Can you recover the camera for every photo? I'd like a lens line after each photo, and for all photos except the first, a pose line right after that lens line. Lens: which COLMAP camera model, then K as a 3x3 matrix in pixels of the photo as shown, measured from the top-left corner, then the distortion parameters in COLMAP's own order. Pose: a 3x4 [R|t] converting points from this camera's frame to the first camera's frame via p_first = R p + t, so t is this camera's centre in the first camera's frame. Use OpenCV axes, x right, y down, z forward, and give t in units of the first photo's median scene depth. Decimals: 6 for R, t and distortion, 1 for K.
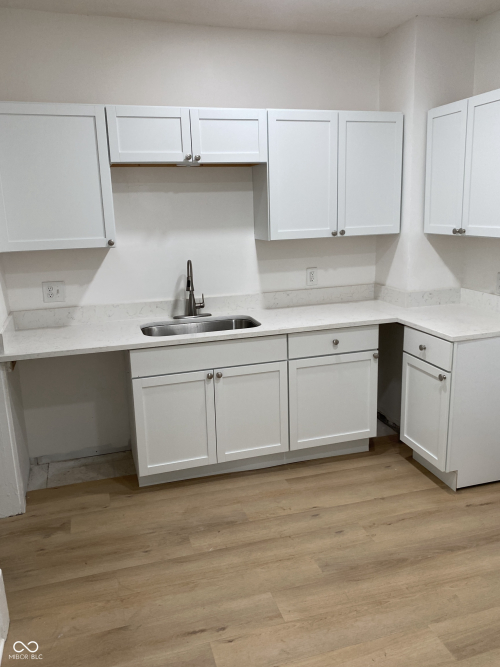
lens RADIAL K [[542.7, 0, 250.5], [0, 542.7, 333.7], [0, 0, 1]] dist [0.011947, -0.010661]
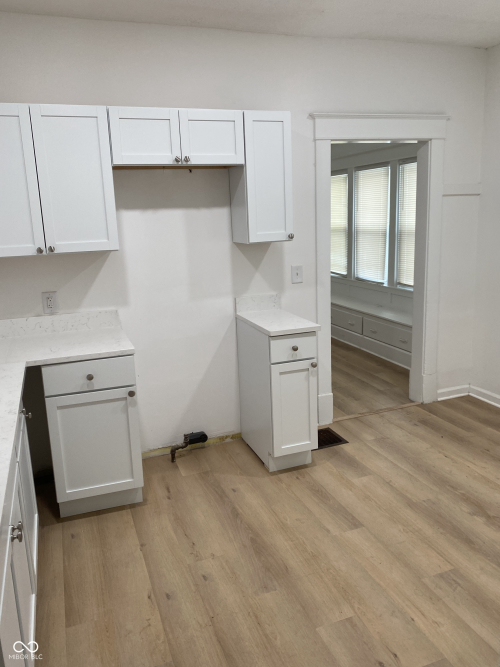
lens RADIAL K [[544.1, 0, 261.5], [0, 544.1, 324.6], [0, 0, 1]] dist [0.016713, -0.010445]
pose [[-0.067228, -0.175600, 0.982164, -0.616169], [0.272354, 0.943776, 0.187379, -0.158255], [-0.959846, 0.280093, -0.015623, 0.777495]]
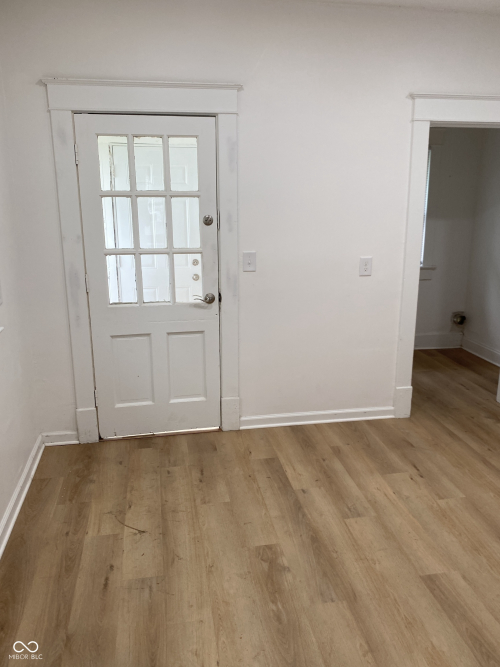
lens RADIAL K [[542.7, 0, 252.3], [0, 542.7, 333.6], [0, 0, 1]] dist [0.011947, -0.010661]
pose [[-0.115494, 0.275547, -0.954324, 0.976155], [-0.228634, 0.927582, 0.295496, -0.114369], [0.966637, 0.252319, -0.044131, 0.385655]]
